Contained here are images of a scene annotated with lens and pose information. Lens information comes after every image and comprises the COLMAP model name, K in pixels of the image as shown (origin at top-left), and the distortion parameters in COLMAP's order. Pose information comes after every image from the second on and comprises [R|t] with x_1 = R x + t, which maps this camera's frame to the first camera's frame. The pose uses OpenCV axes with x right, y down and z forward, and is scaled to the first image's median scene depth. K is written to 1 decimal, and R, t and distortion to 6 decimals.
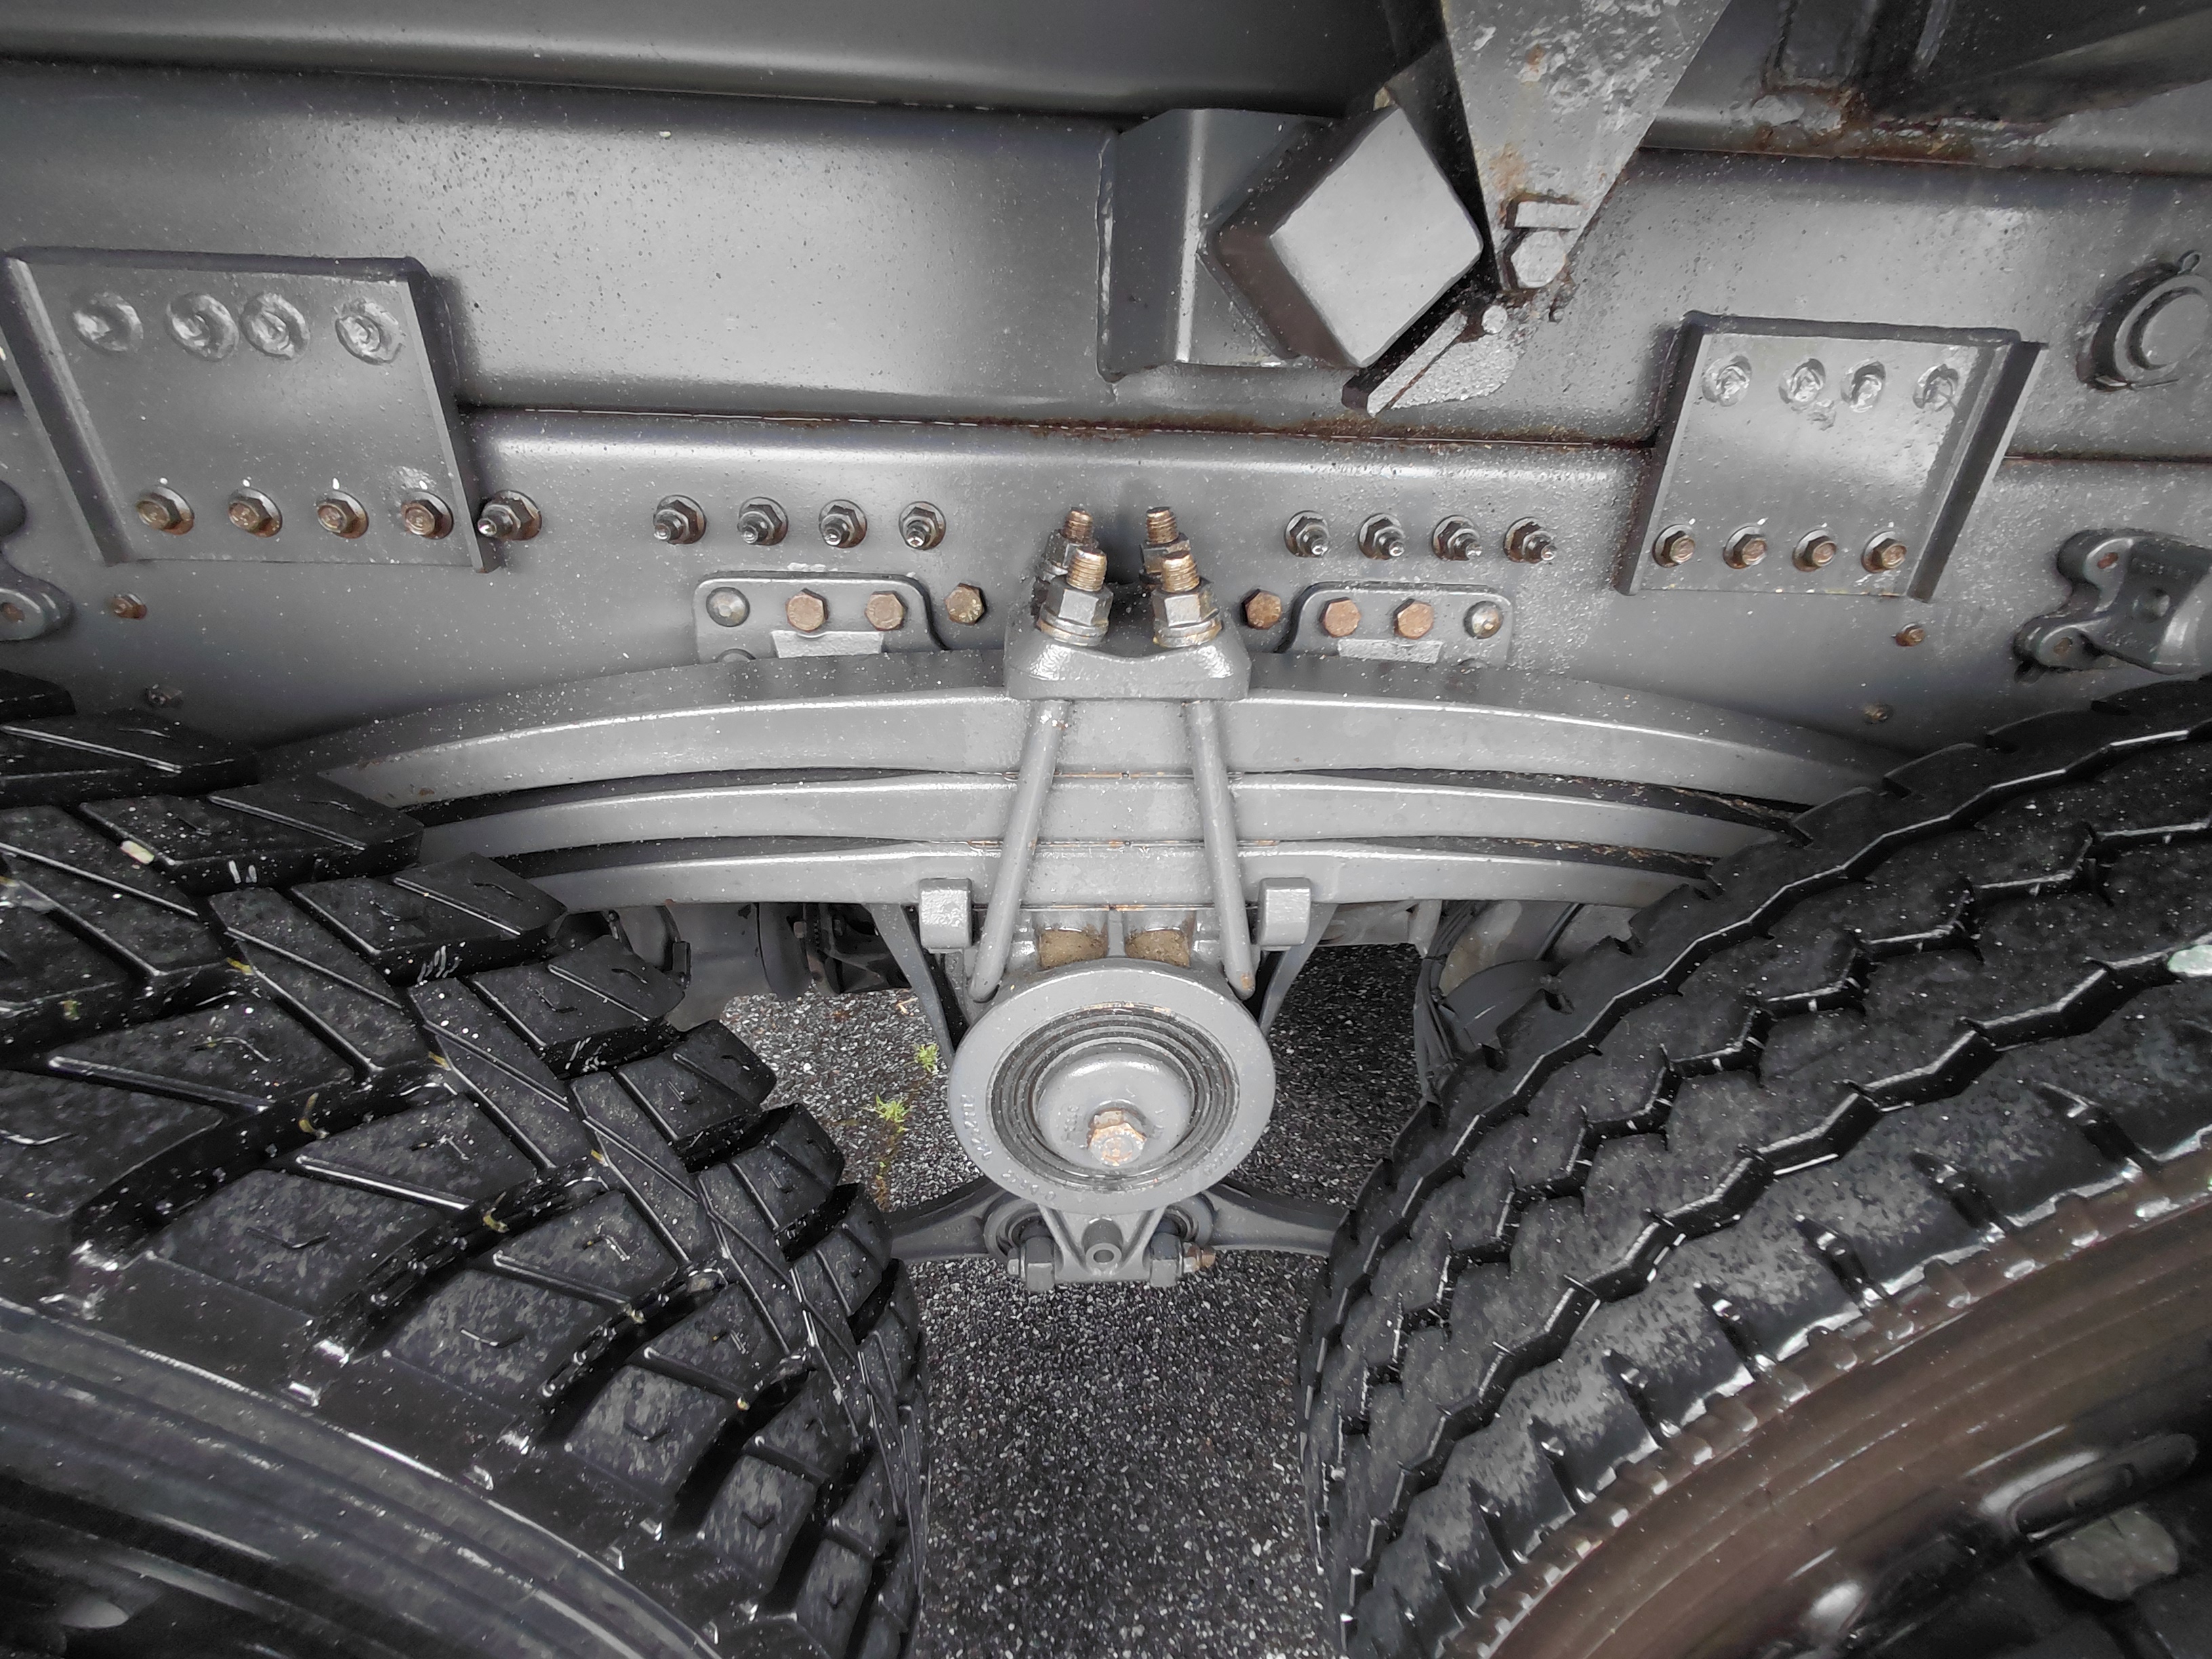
lens RADIAL K [[981.8, 0, 1100.6], [0, 981.8, 818.5], [0, 0, 1]] dist [-0.002020, -0.000279]
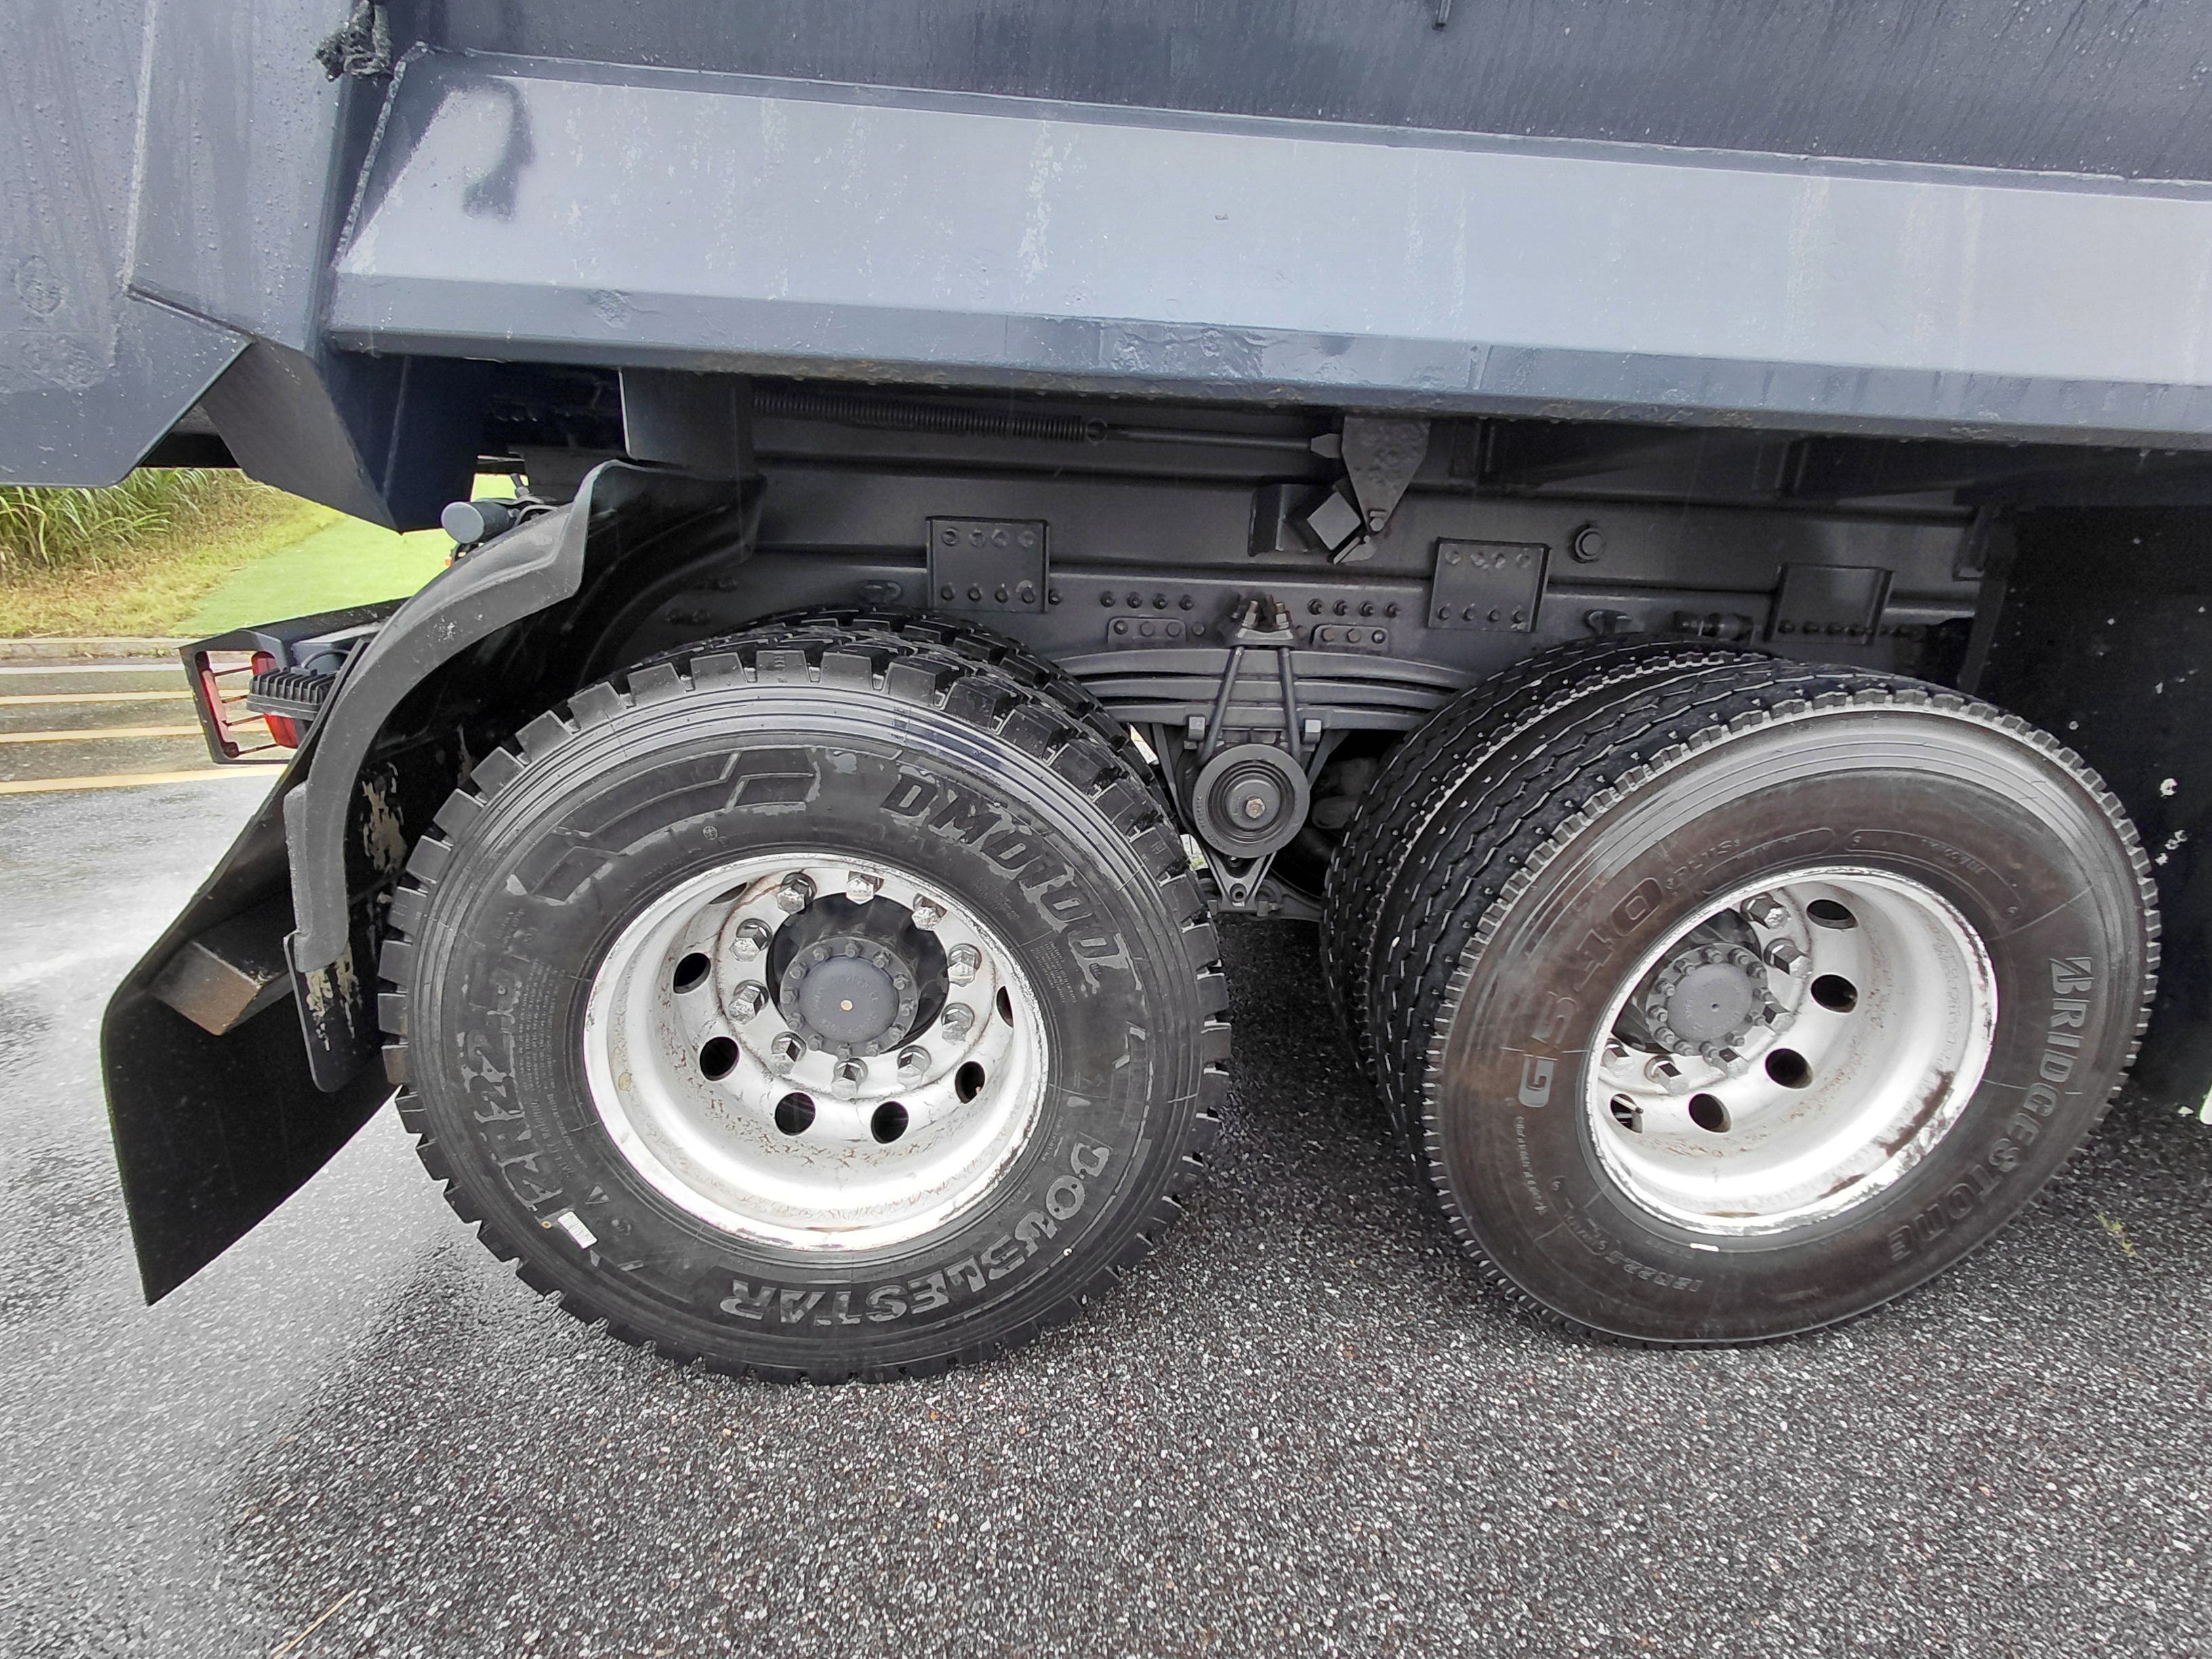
lens RADIAL K [[981.8, 0, 1118.6], [0, 981.8, 836.7], [0, 0, 1]] dist [-0.002020, -0.000279]
pose [[0.999913, 0.008547, 0.010091, -0.428994], [-0.006814, 0.986973, -0.160742, 0.917009], [-0.011333, 0.160659, 0.986945, -1.883485]]
